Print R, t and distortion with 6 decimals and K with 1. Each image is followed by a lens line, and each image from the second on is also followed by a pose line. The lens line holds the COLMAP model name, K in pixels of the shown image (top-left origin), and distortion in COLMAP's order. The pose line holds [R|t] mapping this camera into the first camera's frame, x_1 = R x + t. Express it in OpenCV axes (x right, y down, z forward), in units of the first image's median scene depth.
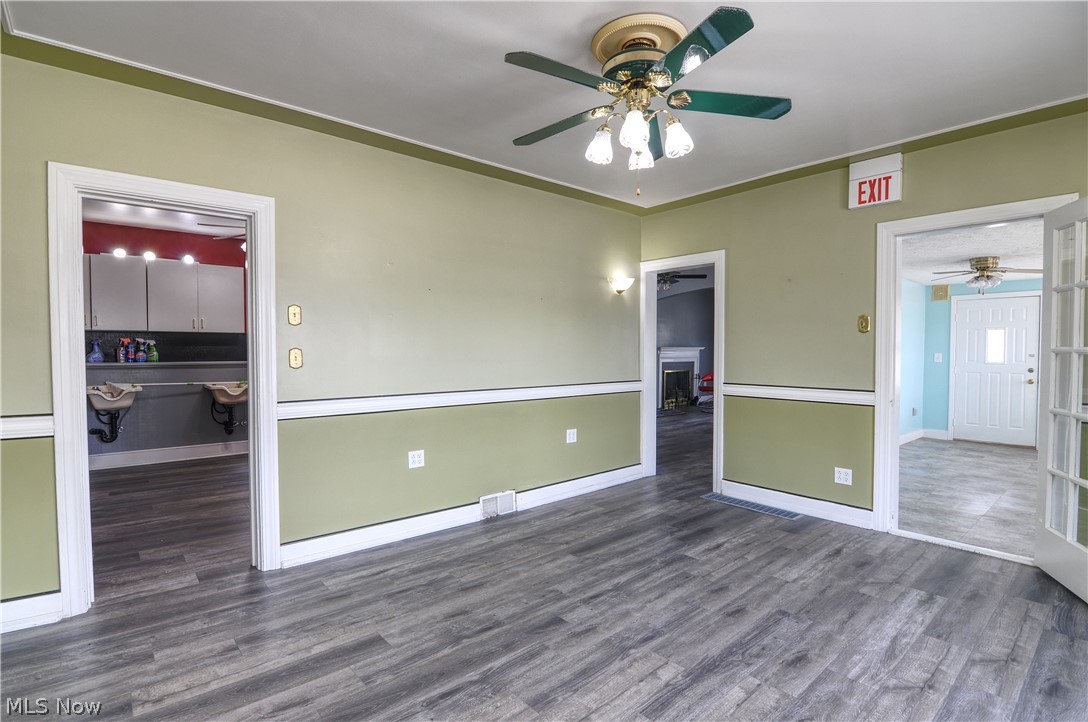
lens RADIAL K [[522.7, 0, 567.1], [0, 522.7, 357.5], [0, 0, 1]] dist [-0.017151, -0.004757]
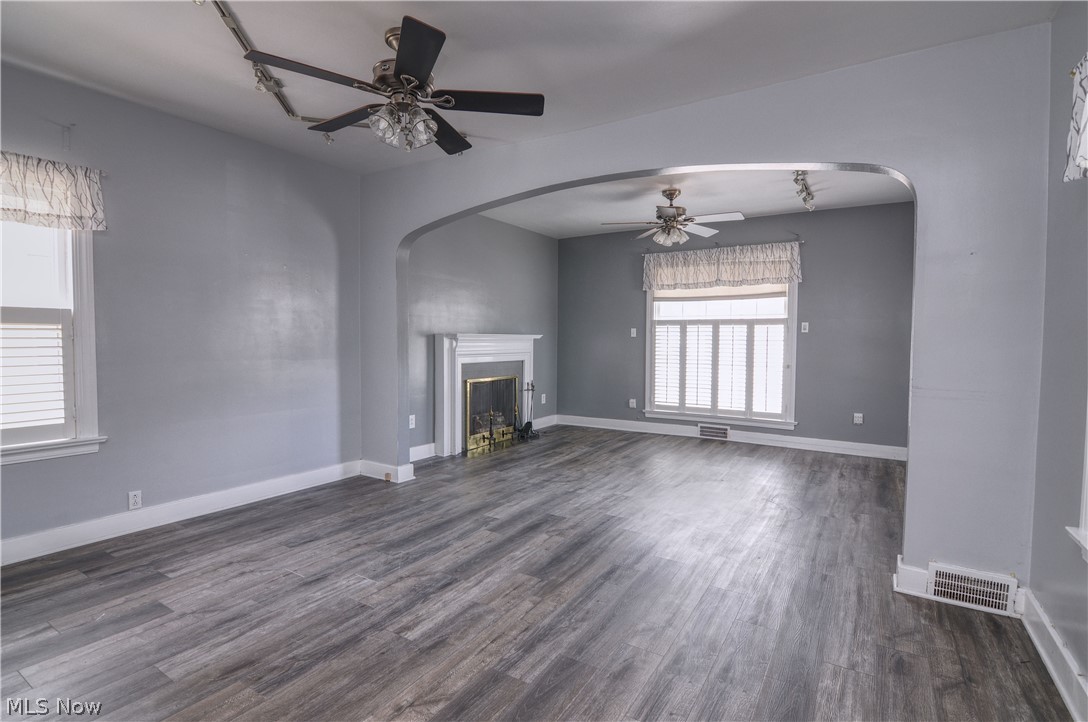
lens RADIAL K [[522.7, 0, 548.8], [0, 522.7, 371.5], [0, 0, 1]] dist [-0.017151, -0.004757]
pose [[0.958485, -0.011519, 0.284911, 0.362483], [-0.001107, 0.999026, 0.044114, -0.017035], [-0.285142, -0.042598, 0.957538, 1.515357]]
